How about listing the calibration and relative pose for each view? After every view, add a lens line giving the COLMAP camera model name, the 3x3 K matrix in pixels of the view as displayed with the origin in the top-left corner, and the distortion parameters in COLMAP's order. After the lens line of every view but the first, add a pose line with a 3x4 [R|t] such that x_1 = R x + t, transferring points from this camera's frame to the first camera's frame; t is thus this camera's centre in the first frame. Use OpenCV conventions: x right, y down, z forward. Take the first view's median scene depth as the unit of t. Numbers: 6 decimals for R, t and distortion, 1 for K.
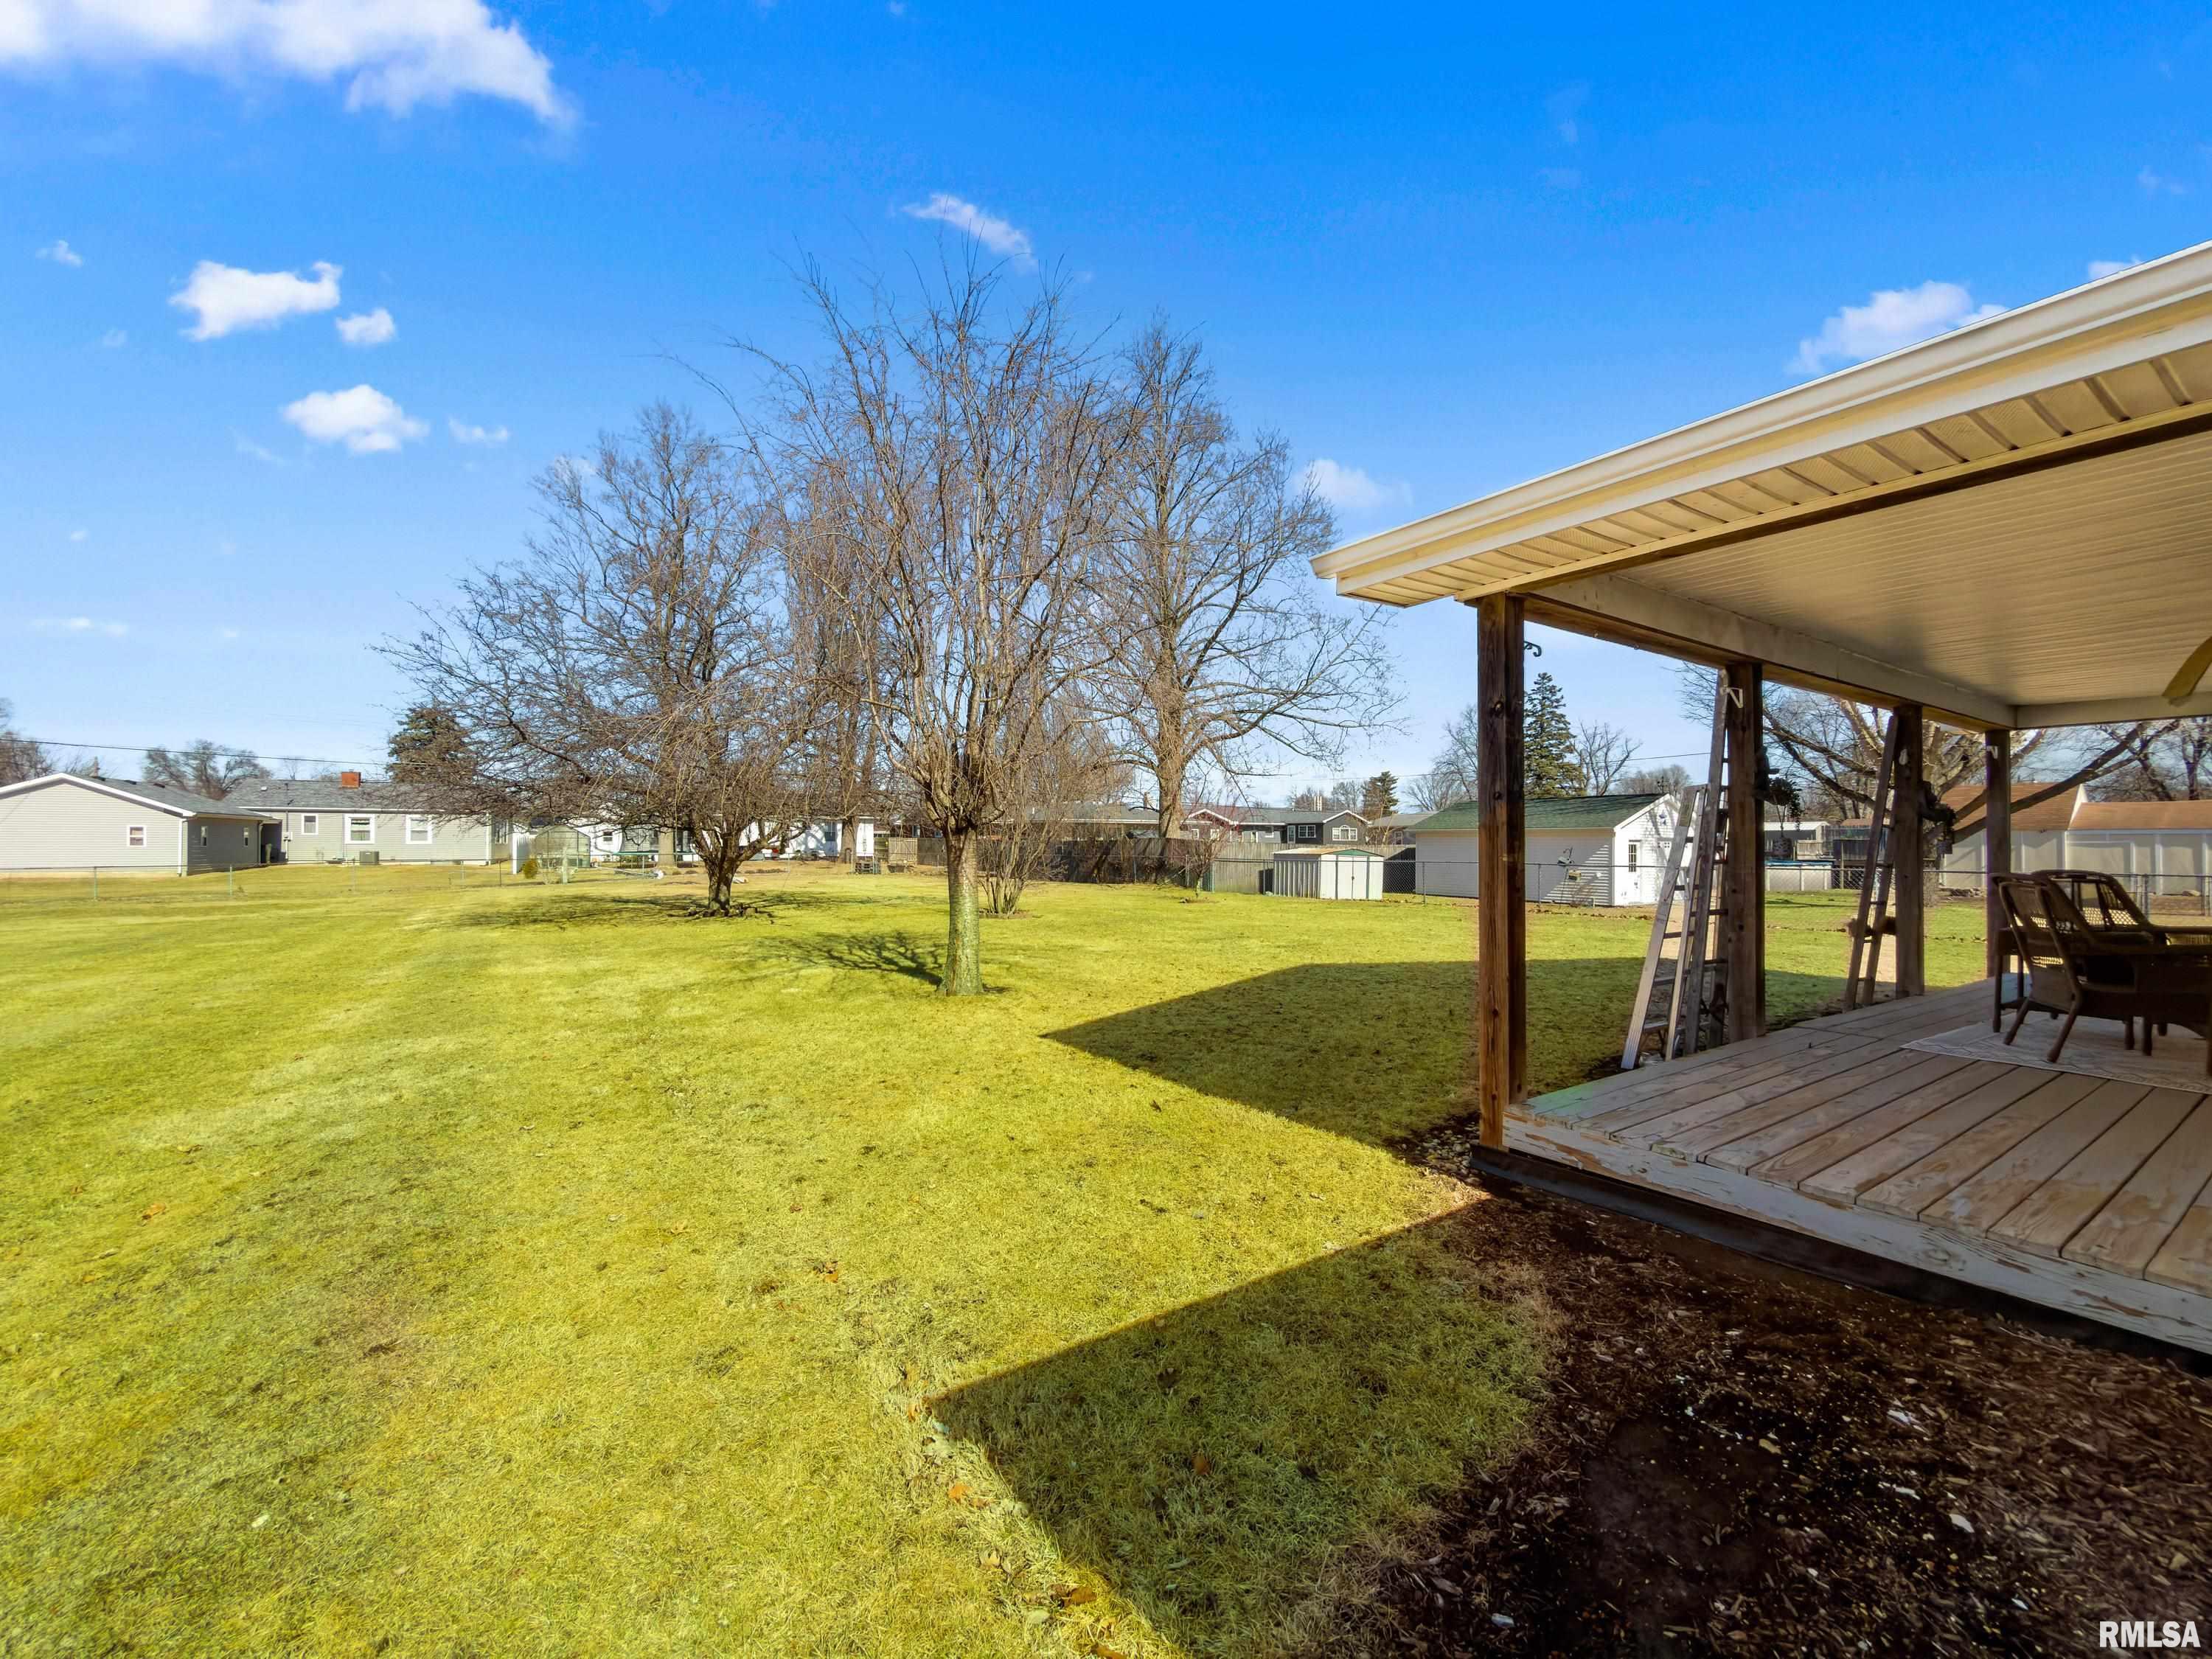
lens RADIAL K [[906.1, 0, 1106.0], [0, 906.1, 829.5], [0, 0, 1]] dist [0.000225, 0.000096]
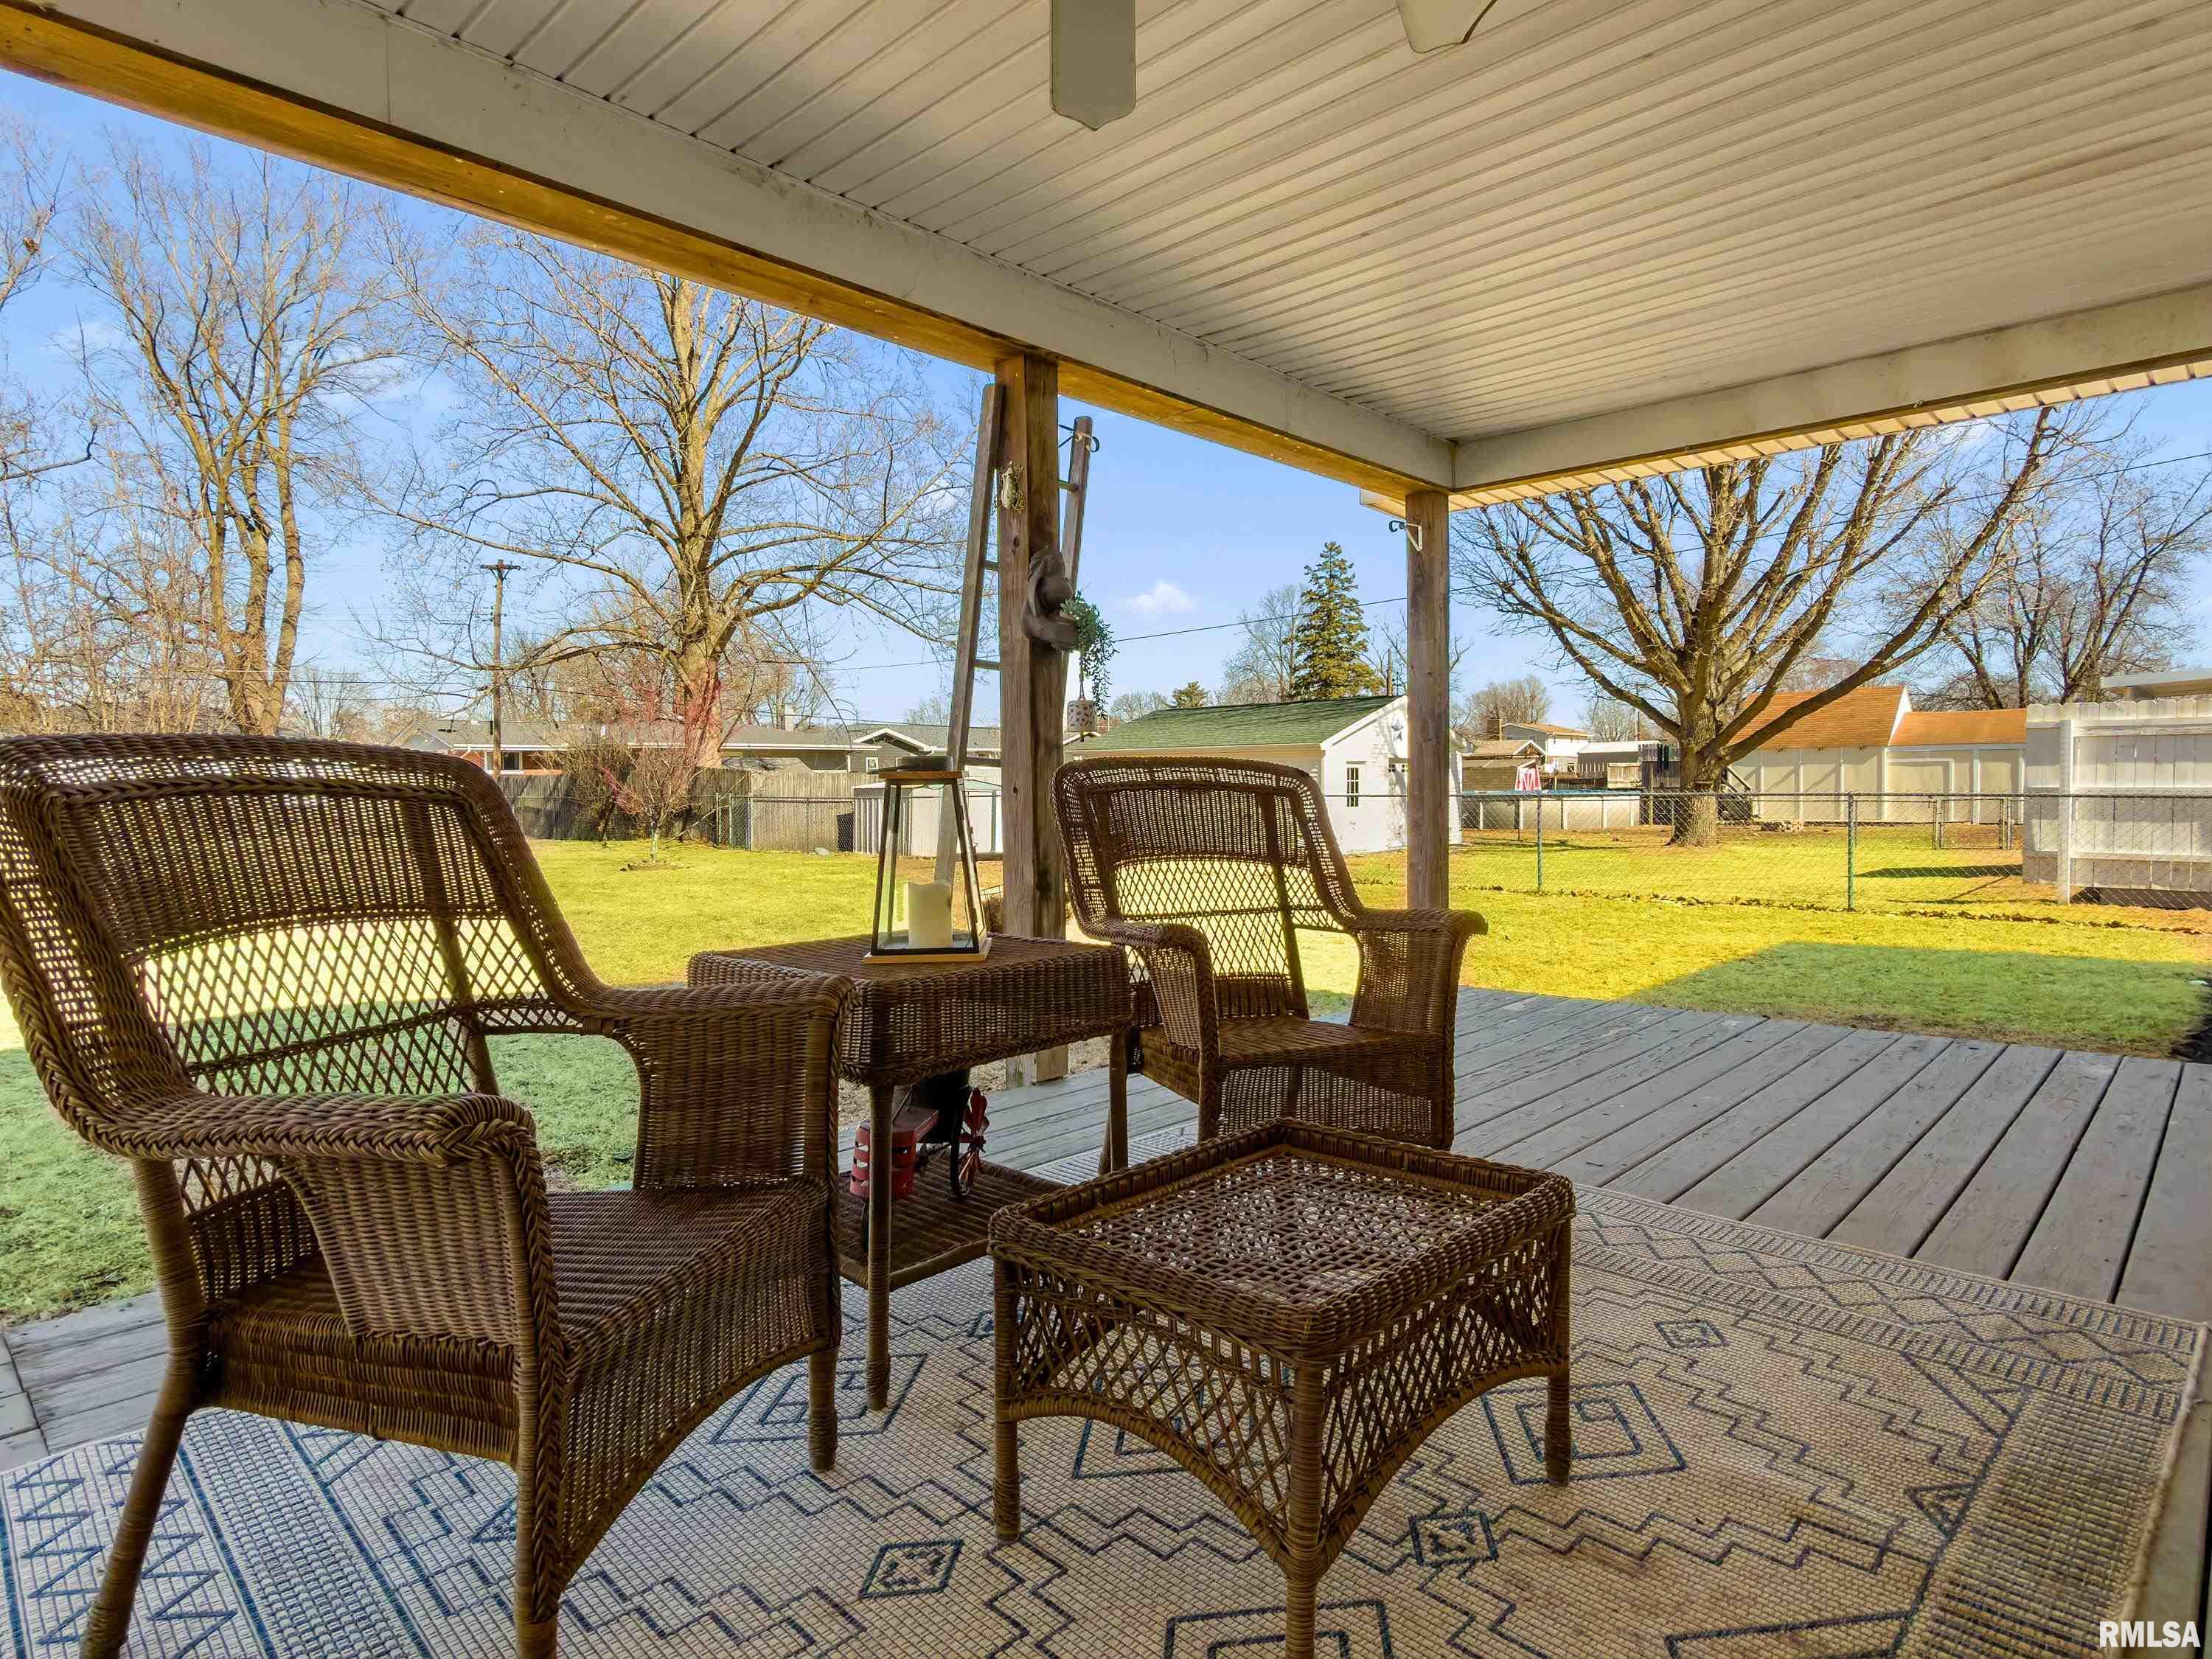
lens RADIAL K [[1226.7, 0, 1106.0], [0, 1226.7, 829.5], [0, 0, 1]] dist [-0.001245, -0.000381]
pose [[0.976354, -0.022031, 0.215051, 0.152765], [0.010084, 0.998352, 0.056494, 0.006294], [-0.215941, -0.052989, 0.974968, 0.090518]]
